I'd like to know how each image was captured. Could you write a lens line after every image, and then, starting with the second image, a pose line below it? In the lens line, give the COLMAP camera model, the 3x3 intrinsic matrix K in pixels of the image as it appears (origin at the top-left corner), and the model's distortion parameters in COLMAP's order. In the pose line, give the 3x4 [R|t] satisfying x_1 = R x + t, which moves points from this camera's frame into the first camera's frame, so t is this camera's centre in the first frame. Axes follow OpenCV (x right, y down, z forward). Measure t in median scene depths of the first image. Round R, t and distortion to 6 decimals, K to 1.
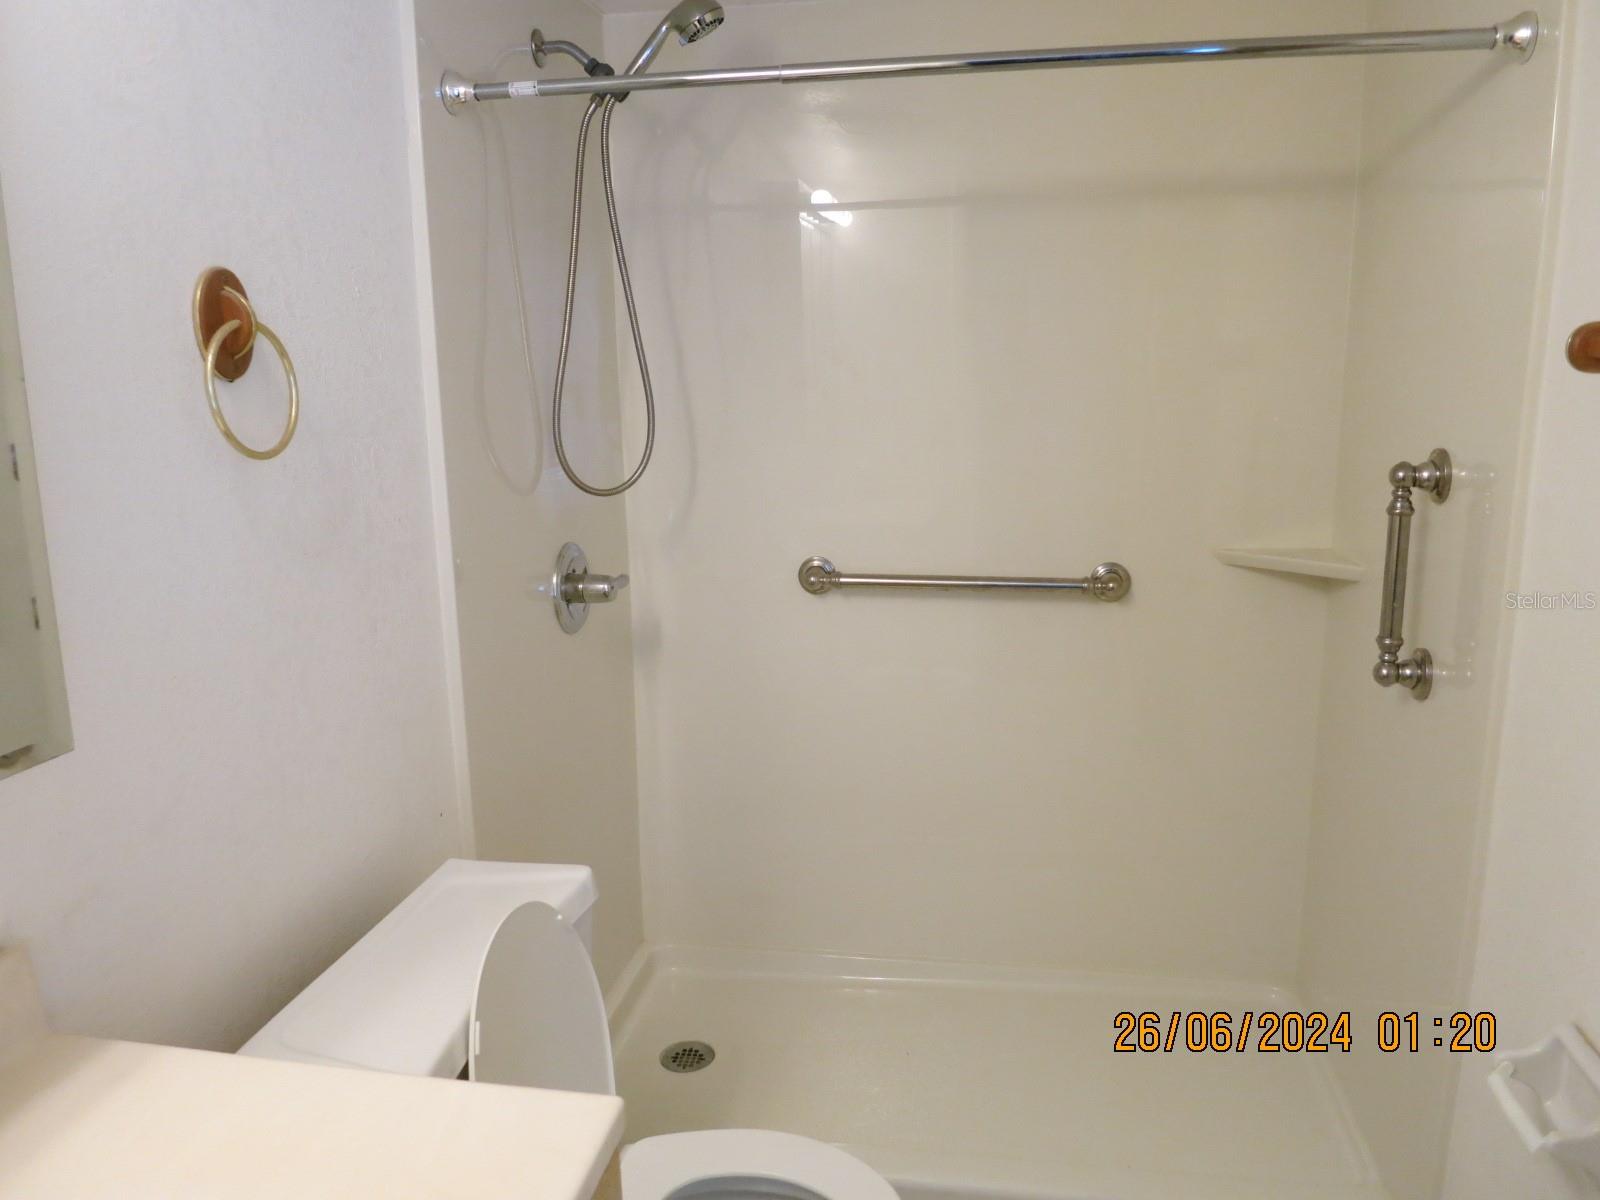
lens RADIAL K [[1154.4, 0, 800.0], [0, 1154.4, 600.0], [0, 0, 1]] dist [-0.041435, -0.000715]
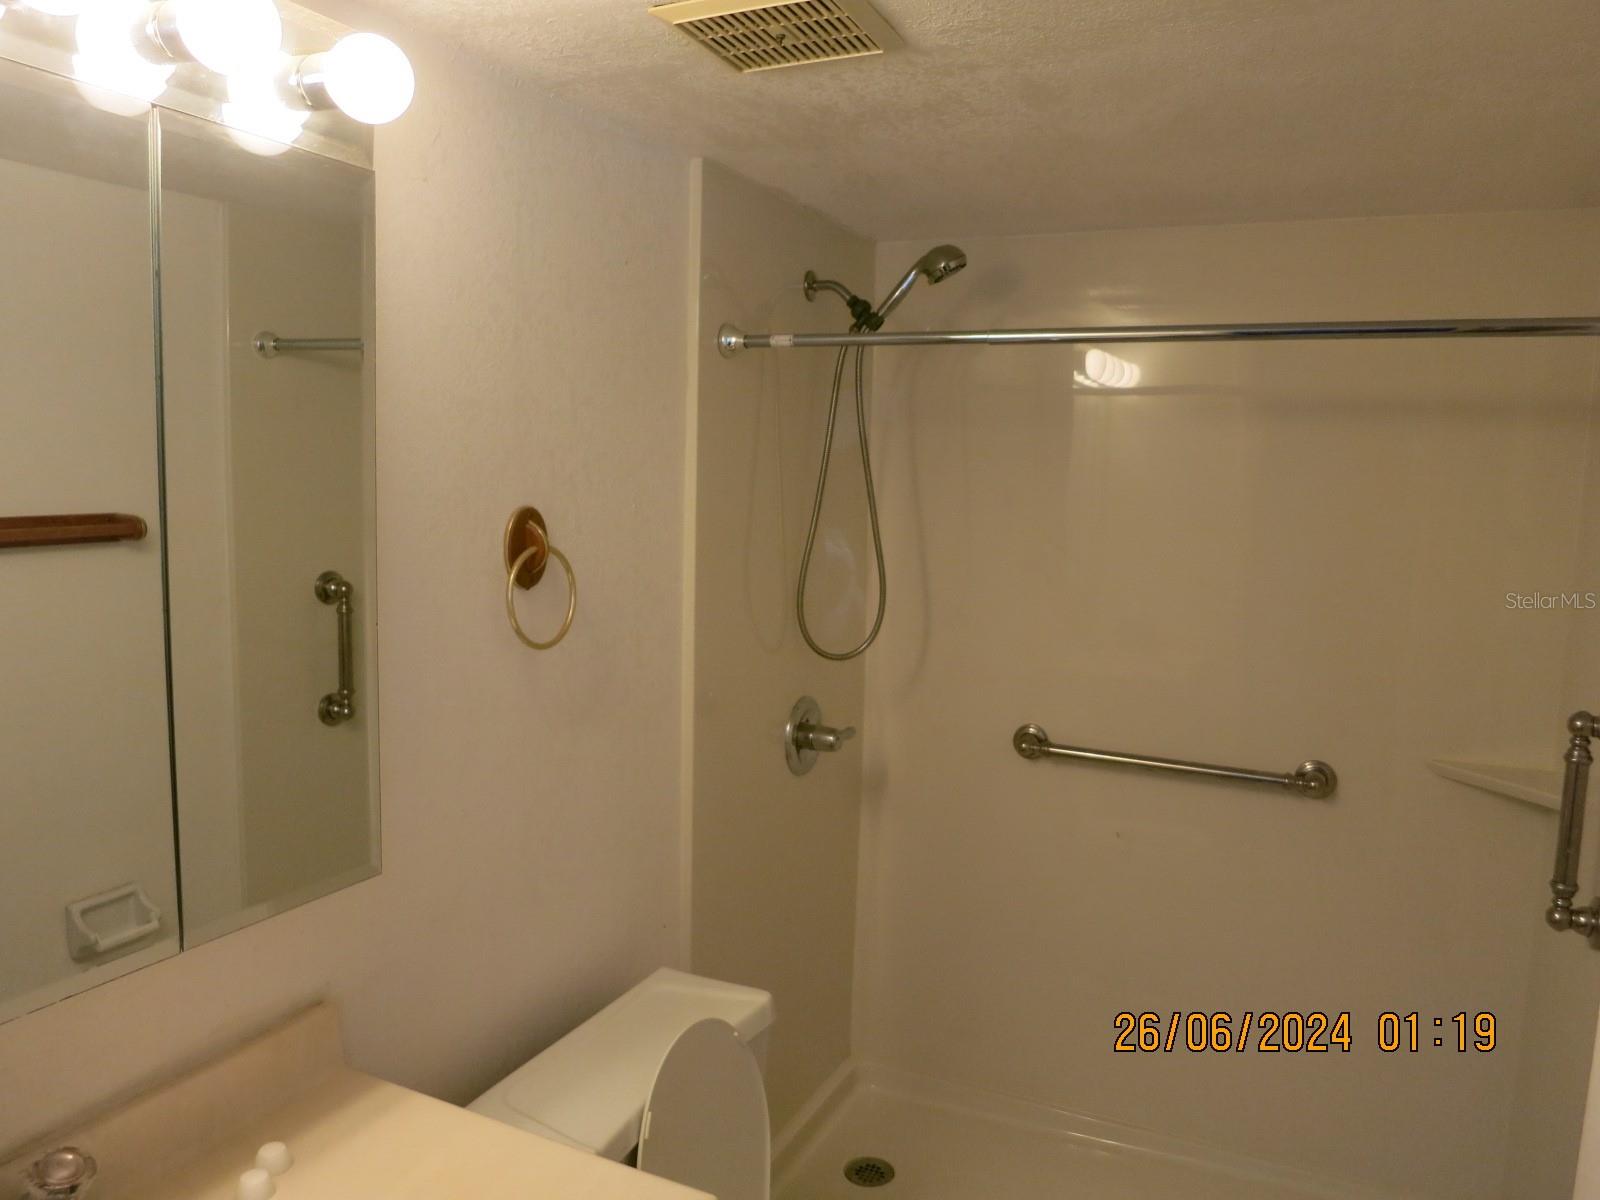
lens RADIAL K [[1154.4, 0, 800.0], [0, 1154.4, 600.0], [0, 0, 1]] dist [-0.041435, -0.000715]
pose [[0.961284, 0.072973, -0.265720, 0.117873], [-0.094180, 0.993234, -0.067946, -0.083531], [0.258964, 0.090341, 0.961653, -0.149773]]
